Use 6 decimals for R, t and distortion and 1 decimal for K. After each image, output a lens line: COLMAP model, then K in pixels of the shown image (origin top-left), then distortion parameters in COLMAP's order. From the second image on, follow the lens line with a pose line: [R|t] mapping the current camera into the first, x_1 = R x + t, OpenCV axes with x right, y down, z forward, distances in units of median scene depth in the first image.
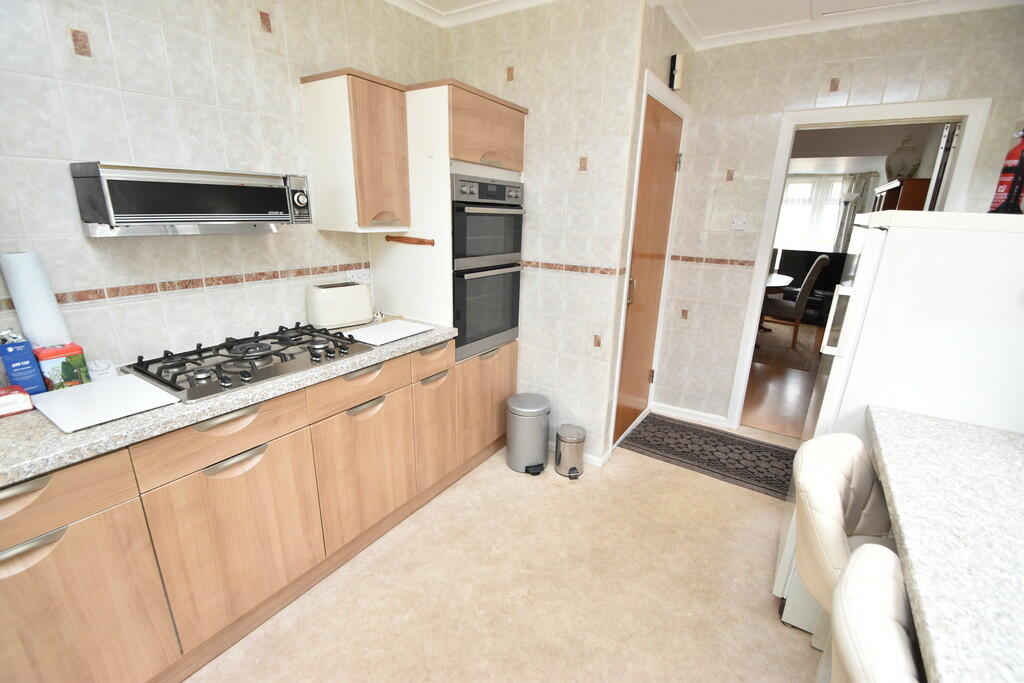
lens RADIAL K [[447.2, 0, 509.7], [0, 447.2, 347.7], [0, 0, 1]] dist [-0.001459, -0.006706]
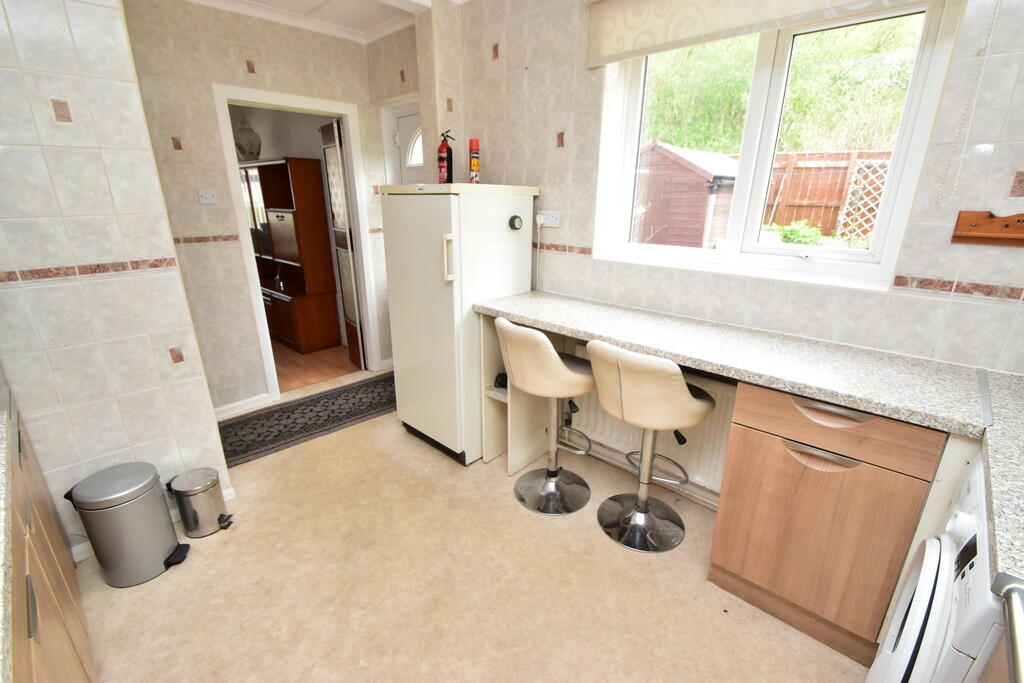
lens RADIAL K [[447.2, 0, 516.6], [0, 447.2, 345.6], [0, 0, 1]] dist [-0.001459, -0.006706]
pose [[0.171611, -0.329855, 0.928302, -0.510840], [0.284472, 0.918734, 0.273867, -0.092639], [-0.943200, 0.217078, 0.251499, 0.320517]]
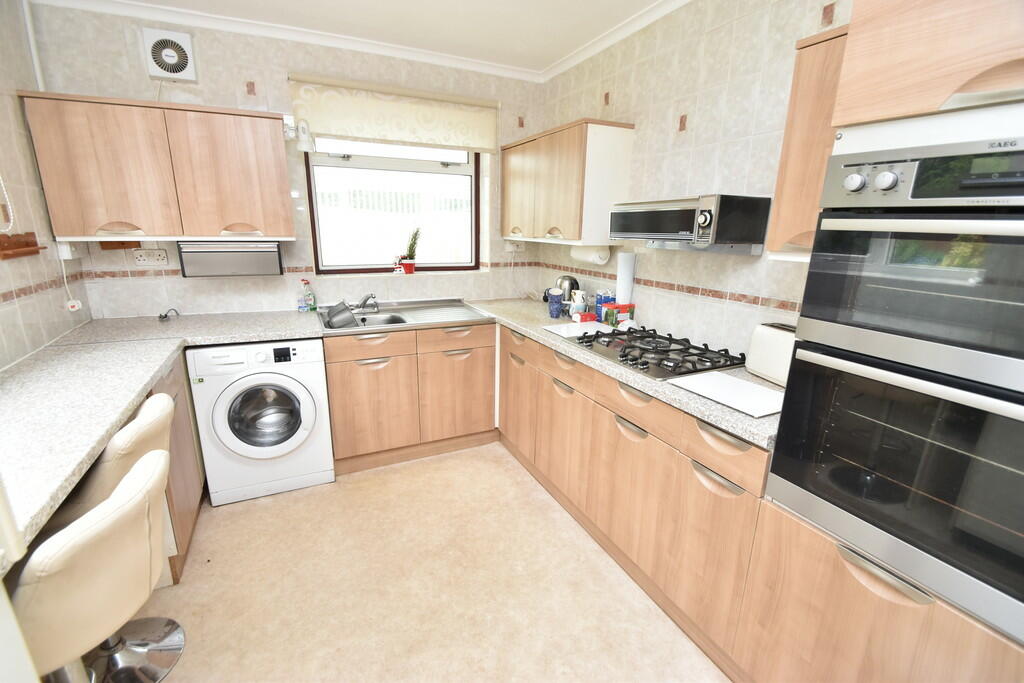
lens RADIAL K [[447.2, 0, 512.8], [0, 447.2, 347.0], [0, 0, 1]] dist [-0.001459, -0.006706]
pose [[-0.516791, 0.191702, -0.834373, 0.537644], [-0.275643, 0.885450, 0.374164, -0.287918], [0.810523, 0.423353, -0.404752, 1.012268]]
